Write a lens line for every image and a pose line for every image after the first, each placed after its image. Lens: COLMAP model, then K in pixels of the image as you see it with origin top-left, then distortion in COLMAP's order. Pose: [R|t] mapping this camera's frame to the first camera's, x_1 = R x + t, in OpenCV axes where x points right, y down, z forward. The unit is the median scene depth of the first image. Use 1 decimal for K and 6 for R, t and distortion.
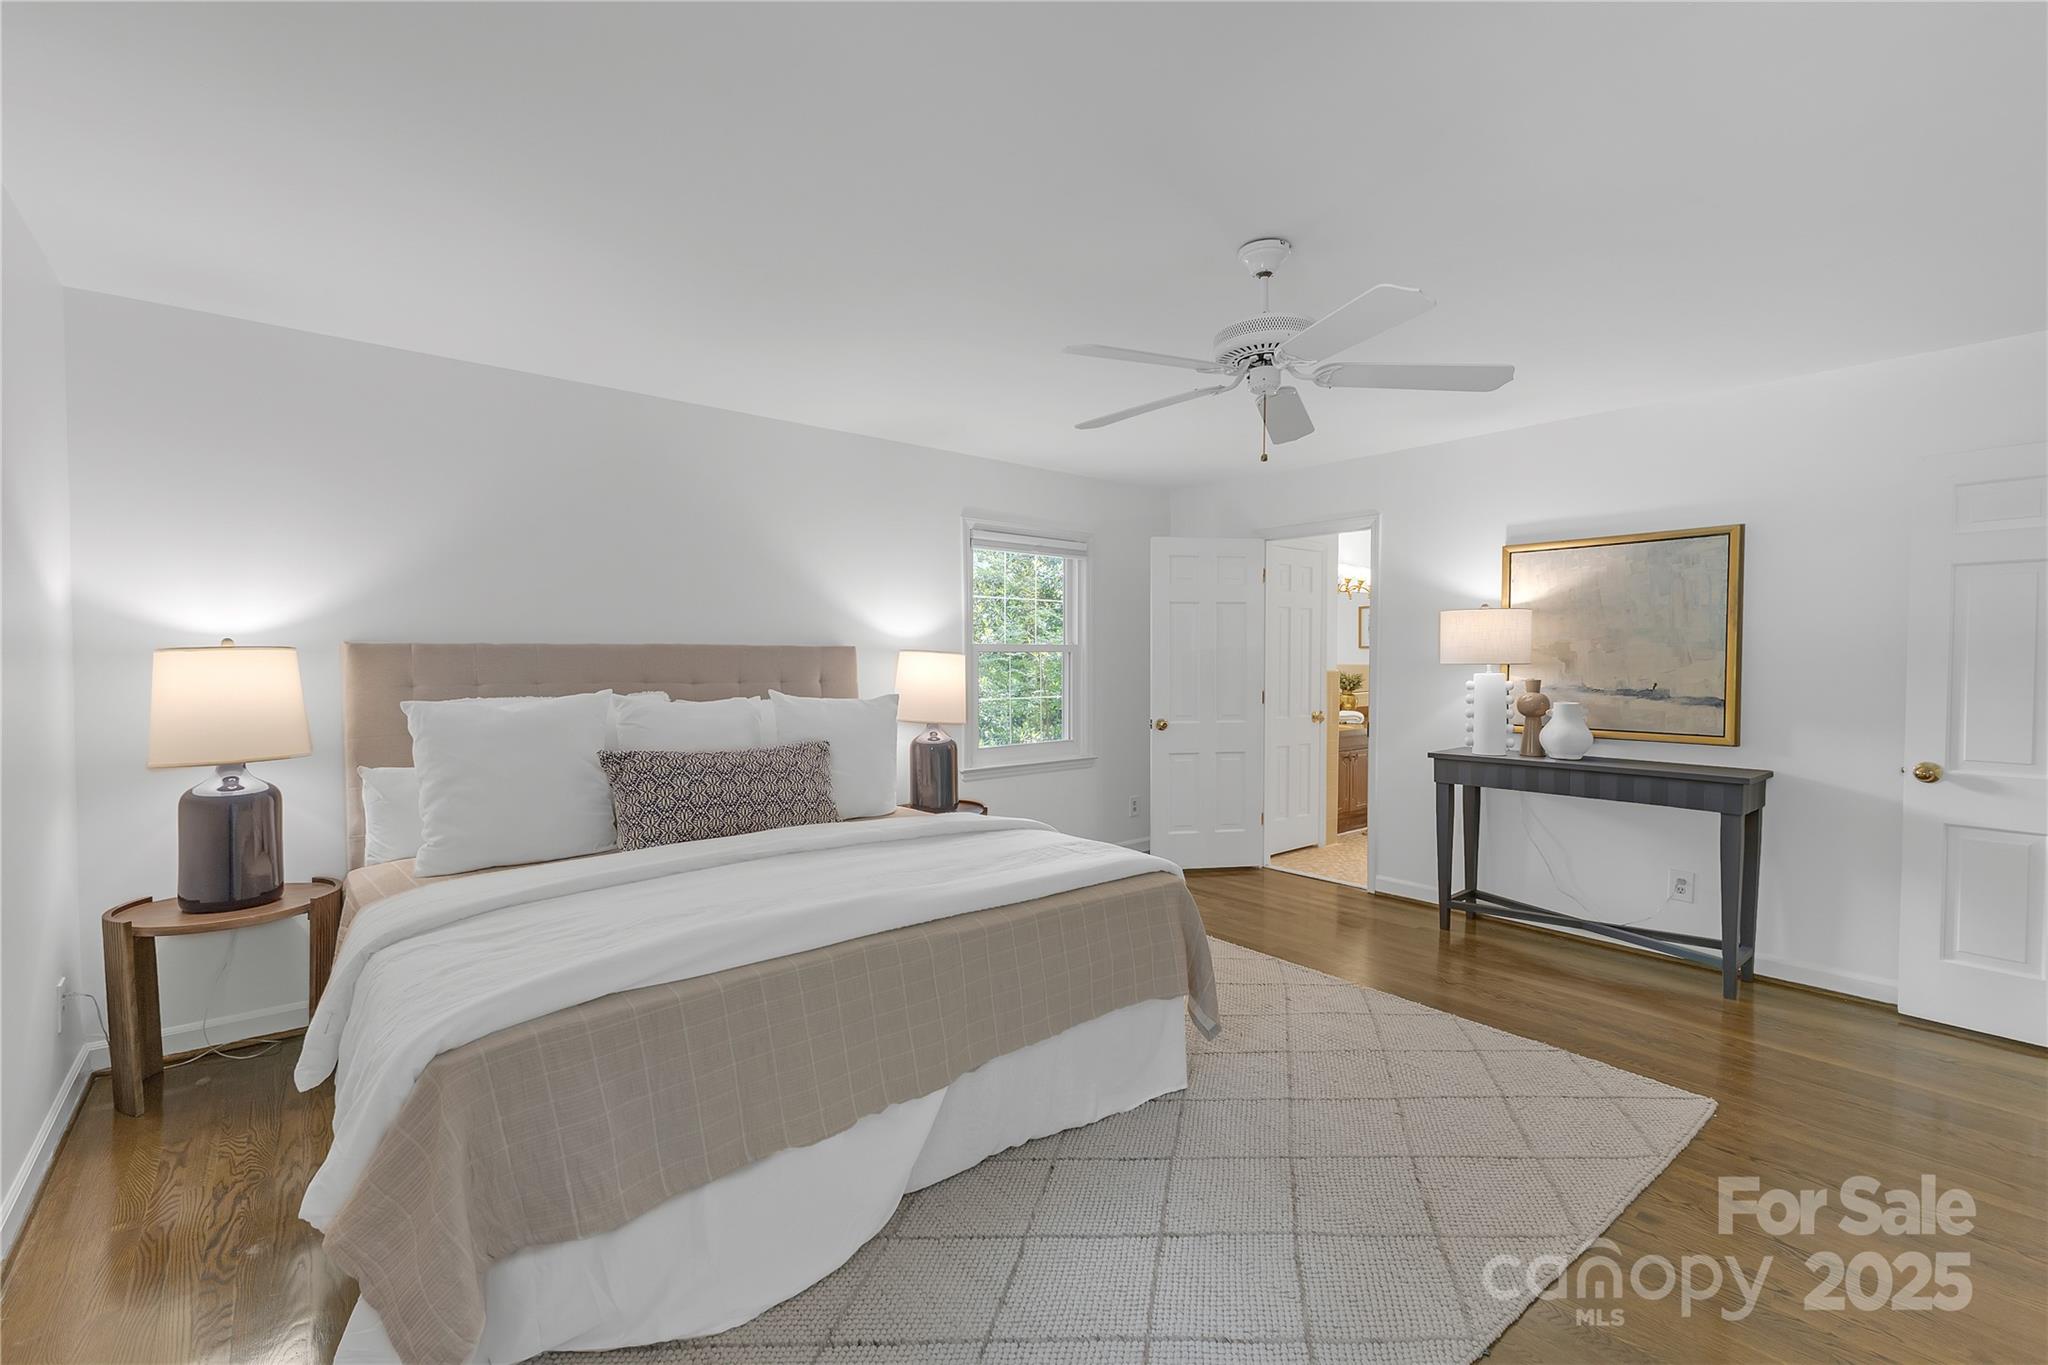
lens RADIAL K [[877.3, 0, 1024.0], [0, 877.3, 682.5], [0, 0, 1]] dist [0.003006, 0.000164]
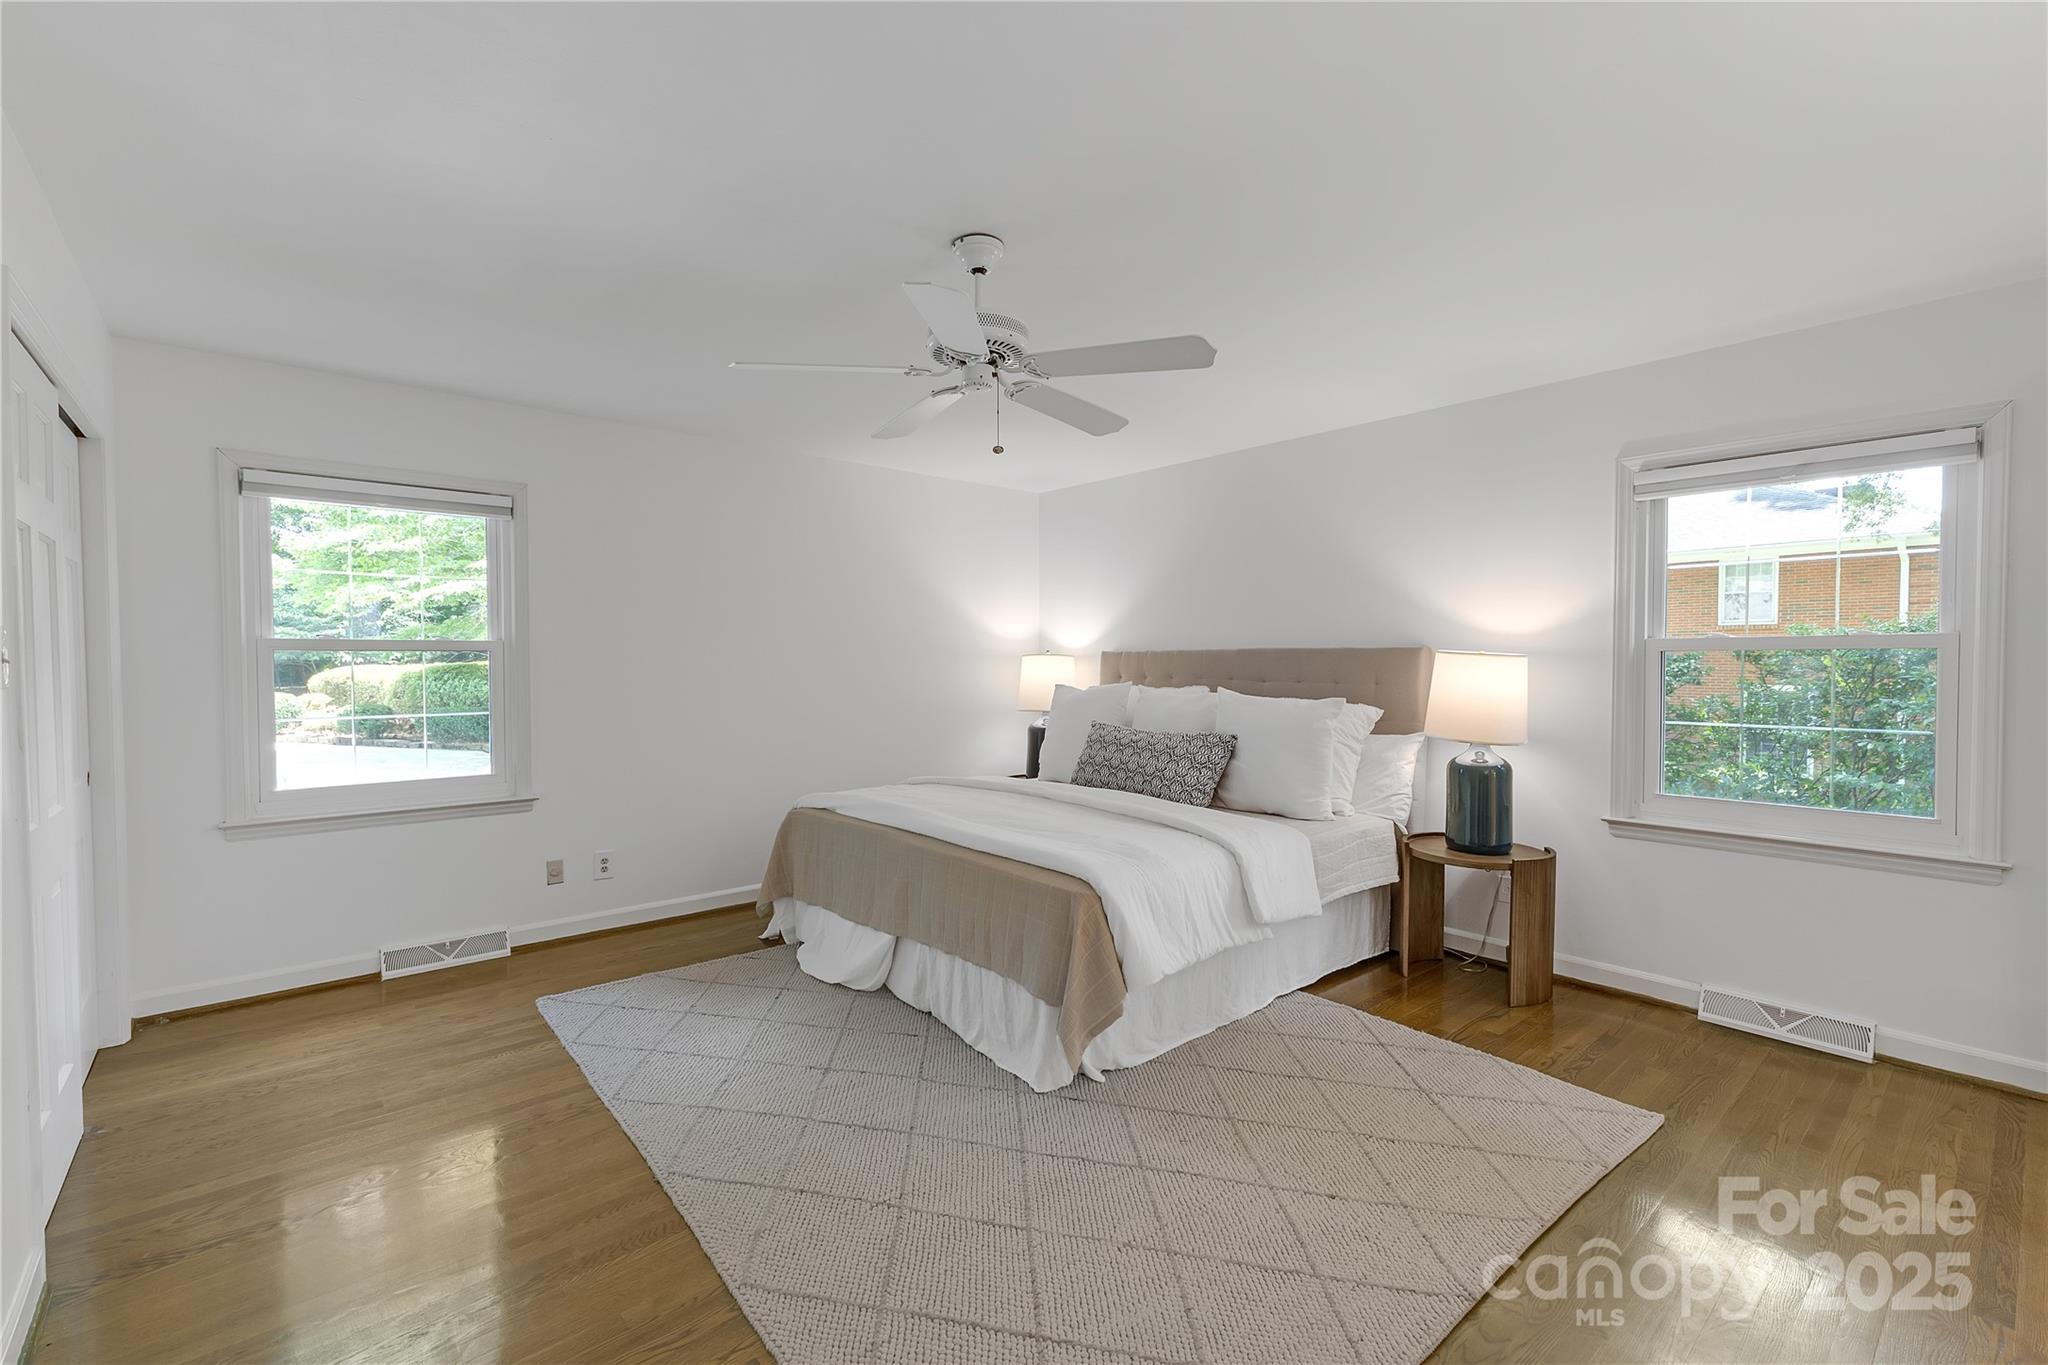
lens RADIAL K [[877.3, 0, 1024.0], [0, 877.3, 682.5], [0, 0, 1]] dist [0.003006, 0.000164]
pose [[0.009192, 0.024566, -0.999656, 0.698071], [-0.027252, 0.999333, 0.024307, -0.015402], [0.999586, 0.027019, 0.009855, 0.576154]]
